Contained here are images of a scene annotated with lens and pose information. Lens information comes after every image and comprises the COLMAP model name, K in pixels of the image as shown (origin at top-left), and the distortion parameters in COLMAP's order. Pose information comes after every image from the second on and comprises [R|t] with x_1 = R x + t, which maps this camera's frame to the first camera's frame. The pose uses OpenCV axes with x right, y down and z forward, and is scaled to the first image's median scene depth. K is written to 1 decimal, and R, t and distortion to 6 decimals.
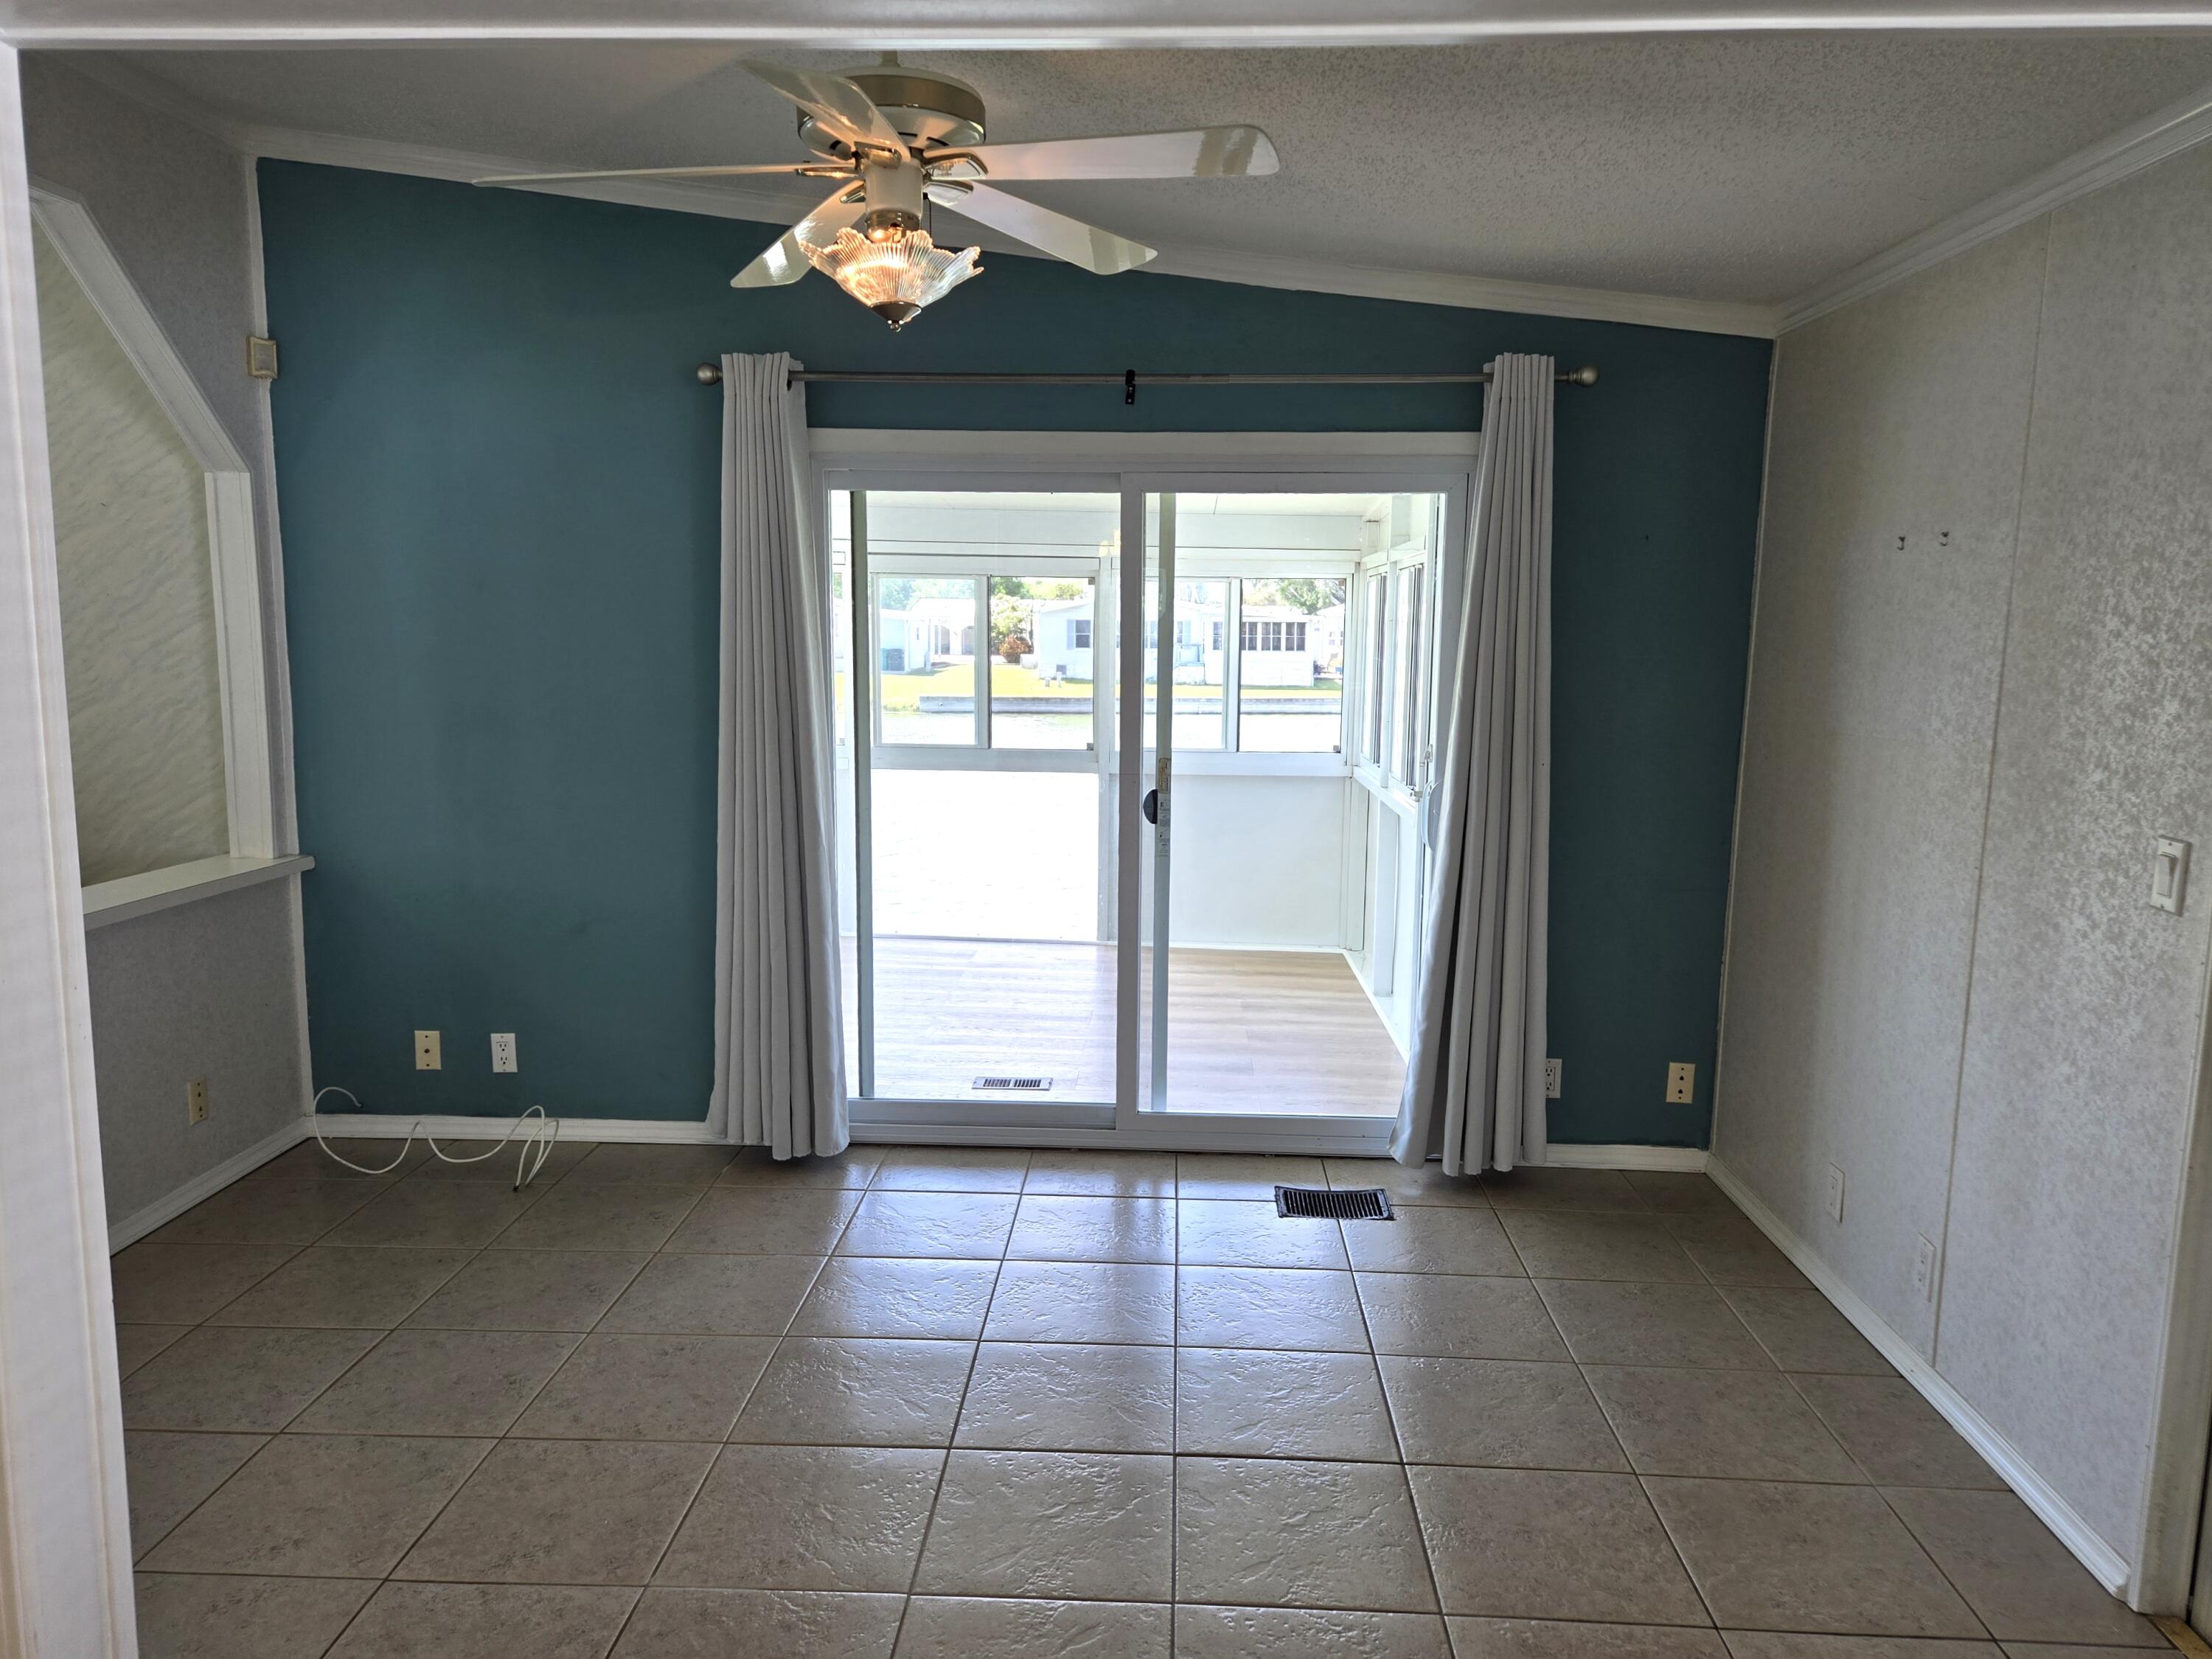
lens RADIAL K [[1492.6, 0, 1105.7], [0, 1492.6, 812.6], [0, 0, 1]] dist [0.060332, -0.080803]
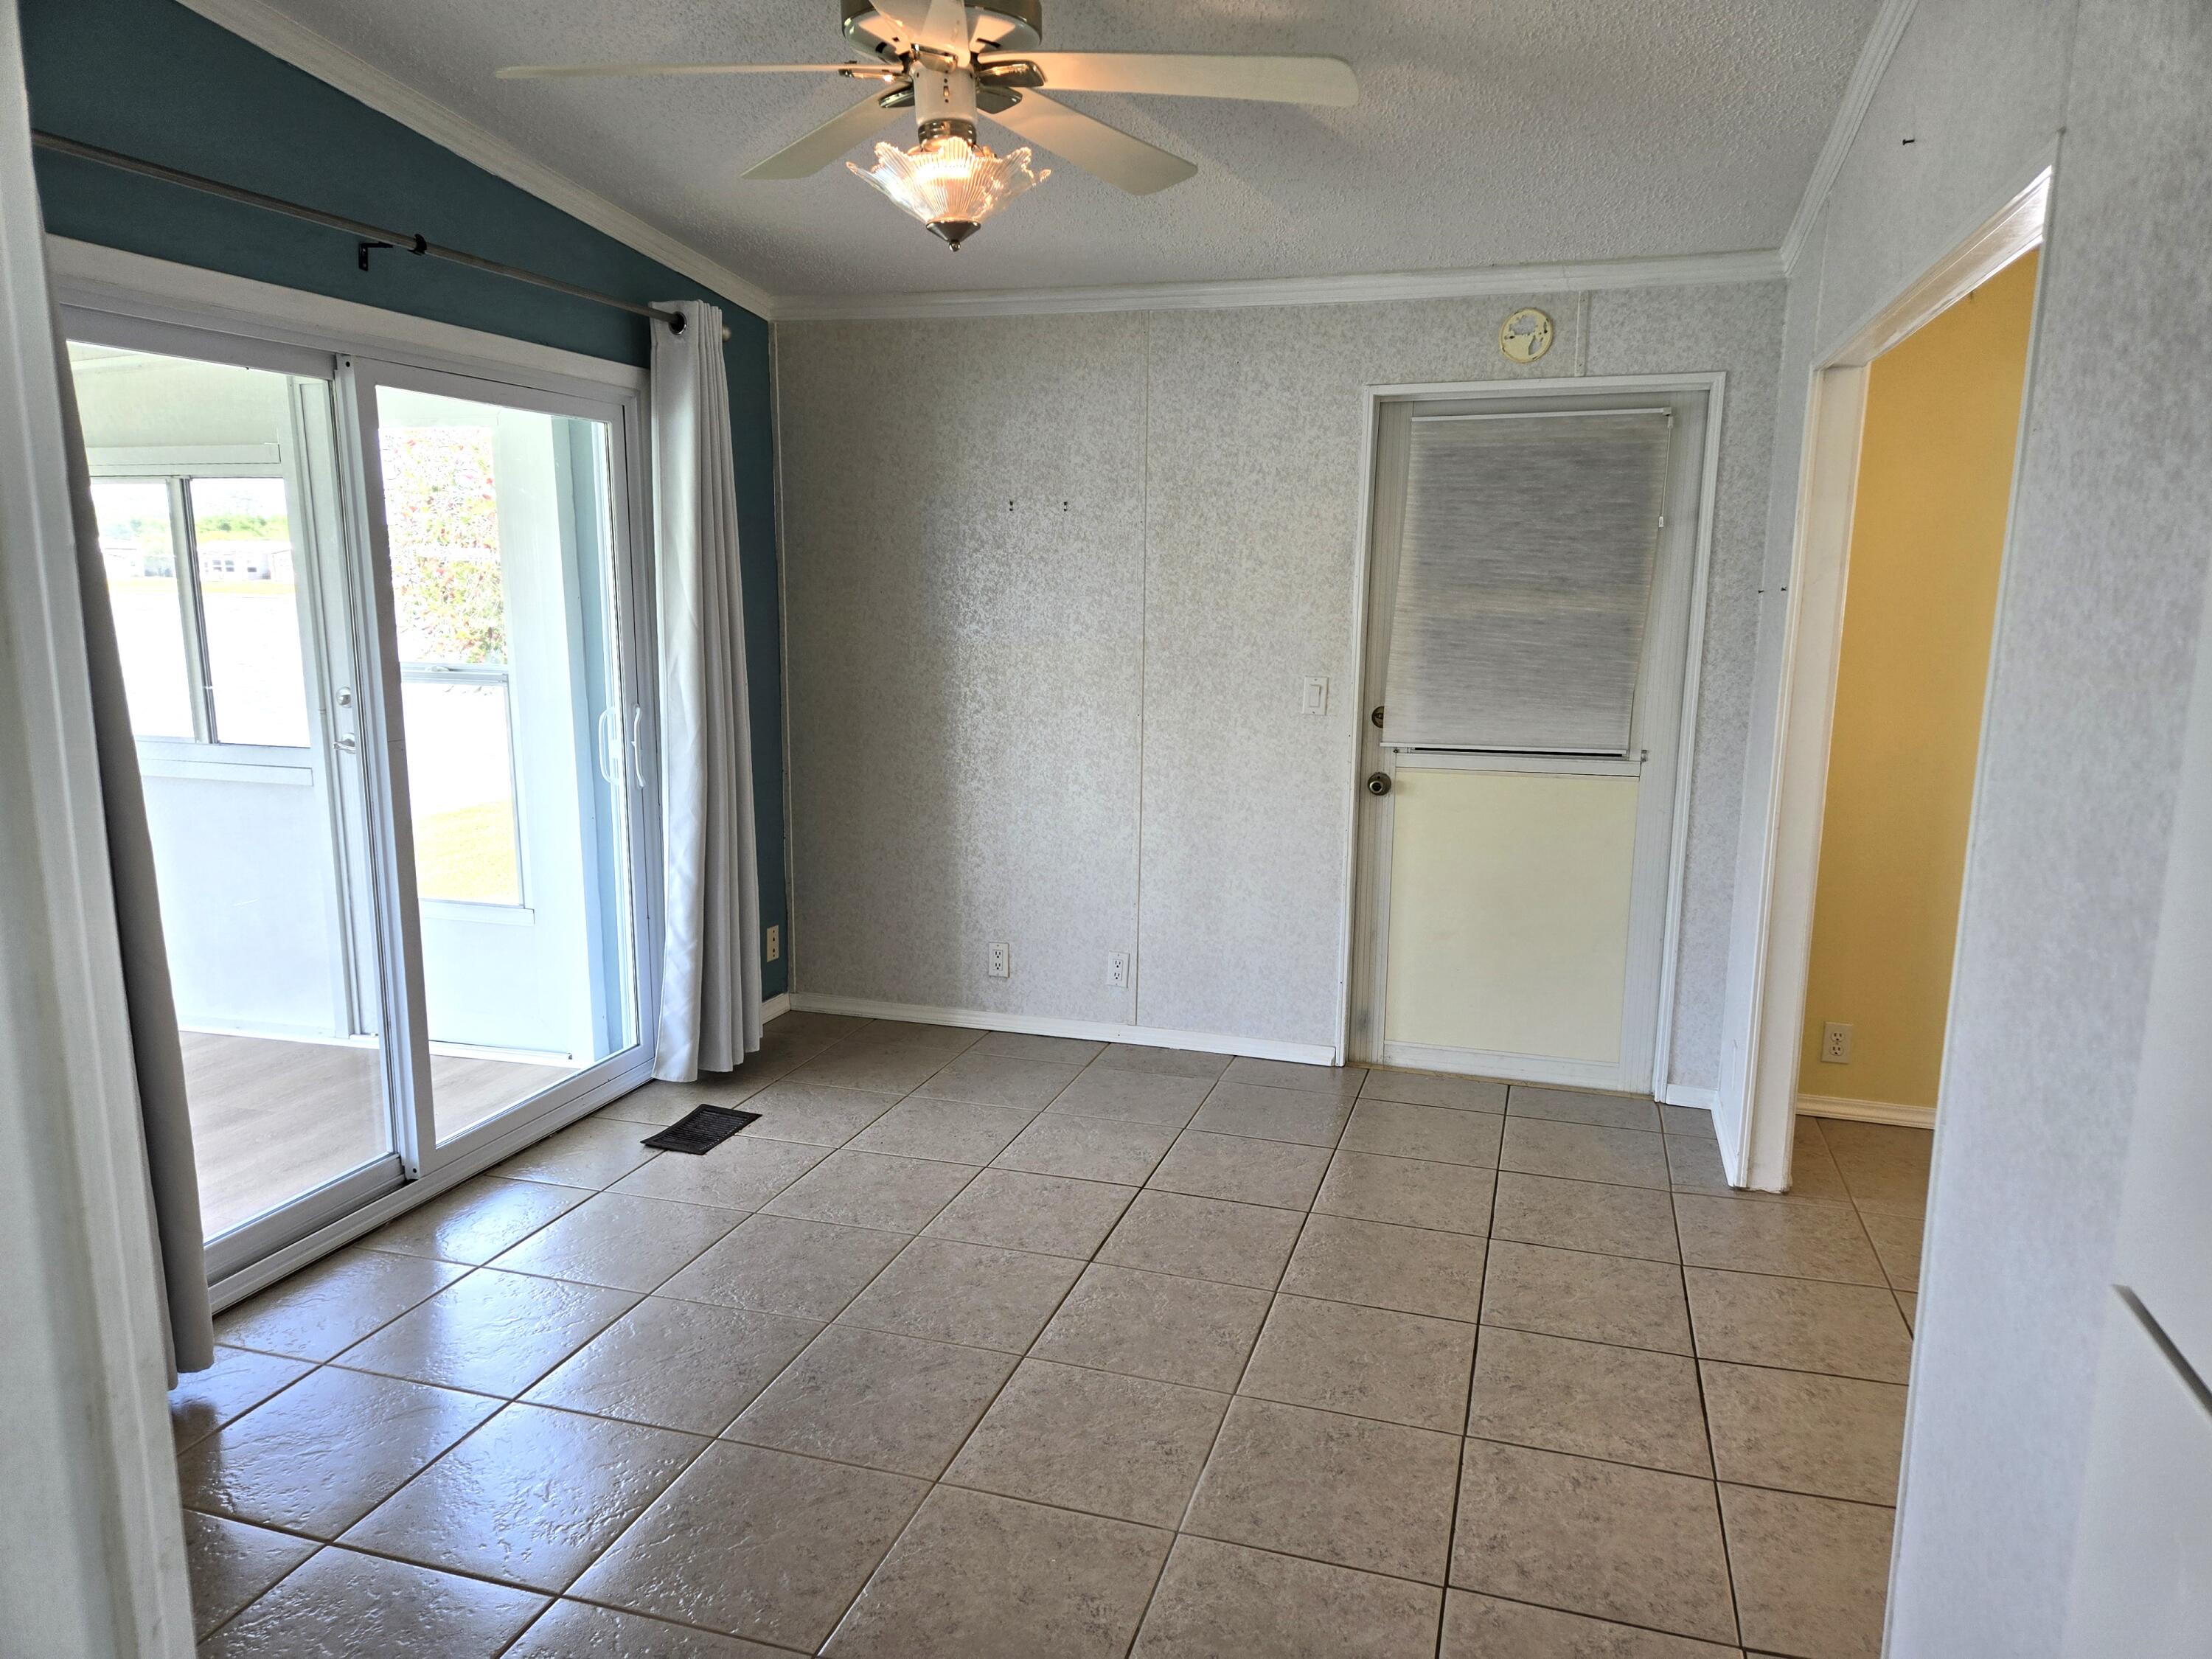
lens RADIAL K [[1483.1, 0, 1120.2], [0, 1483.1, 832.8], [0, 0, 1]] dist [0.085315, -0.075980]
pose [[0.243013, -0.177644, 0.953618, -0.806301], [0.110325, 0.981771, 0.154774, -0.072868], [-0.963729, 0.067595, 0.258182, 0.503665]]
